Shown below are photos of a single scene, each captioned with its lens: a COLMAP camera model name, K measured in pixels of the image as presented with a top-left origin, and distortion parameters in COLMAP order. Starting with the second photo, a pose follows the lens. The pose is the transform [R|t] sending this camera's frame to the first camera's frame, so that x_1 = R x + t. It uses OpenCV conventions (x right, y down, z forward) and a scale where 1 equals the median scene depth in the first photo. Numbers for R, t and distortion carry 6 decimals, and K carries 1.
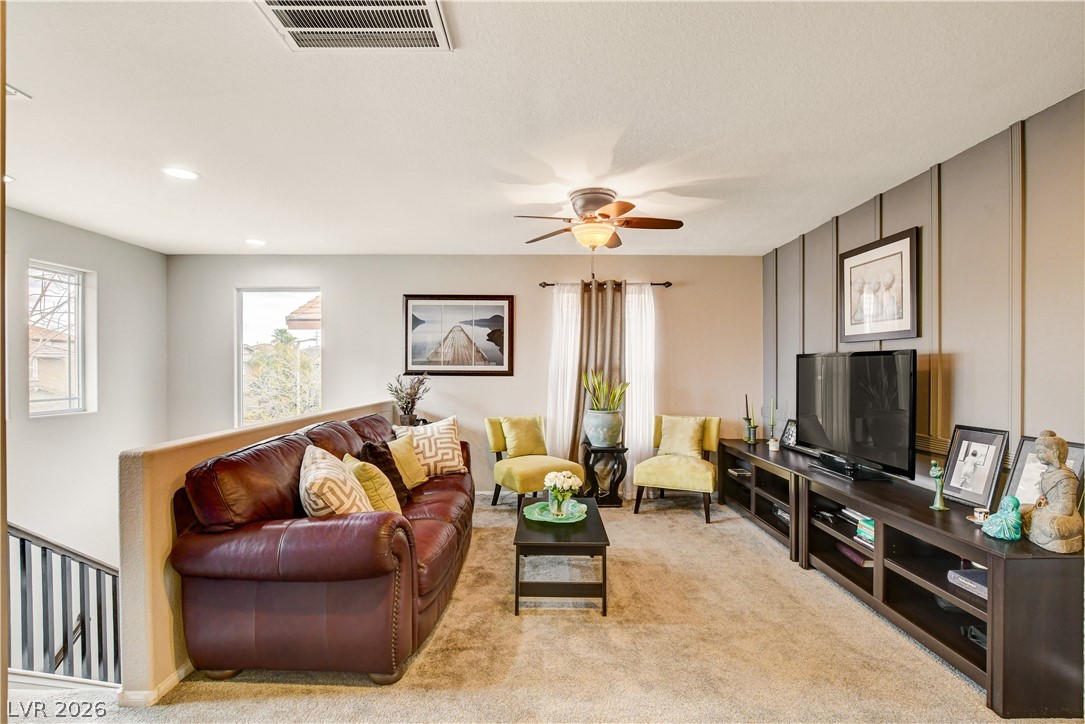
lens RADIAL K [[498.8, 0, 539.8], [0, 498.8, 365.8], [0, 0, 1]] dist [-0.004586, -0.000505]
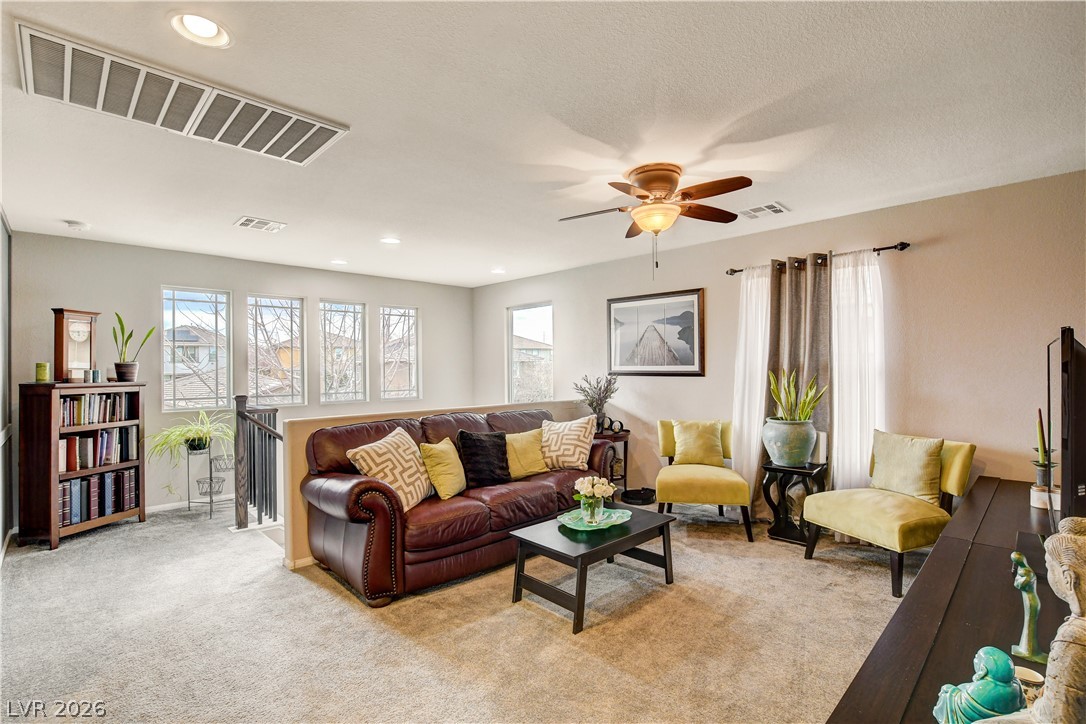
lens RADIAL K [[498.7, 0, 543.6], [0, 498.7, 367.9], [0, 0, 1]] dist [-0.002000, 0.000377]
pose [[0.707554, -0.007493, -0.706620, 0.412492], [0.011712, 0.999931, 0.001124, -0.000079], [0.706562, -0.009071, 0.707593, 0.161805]]
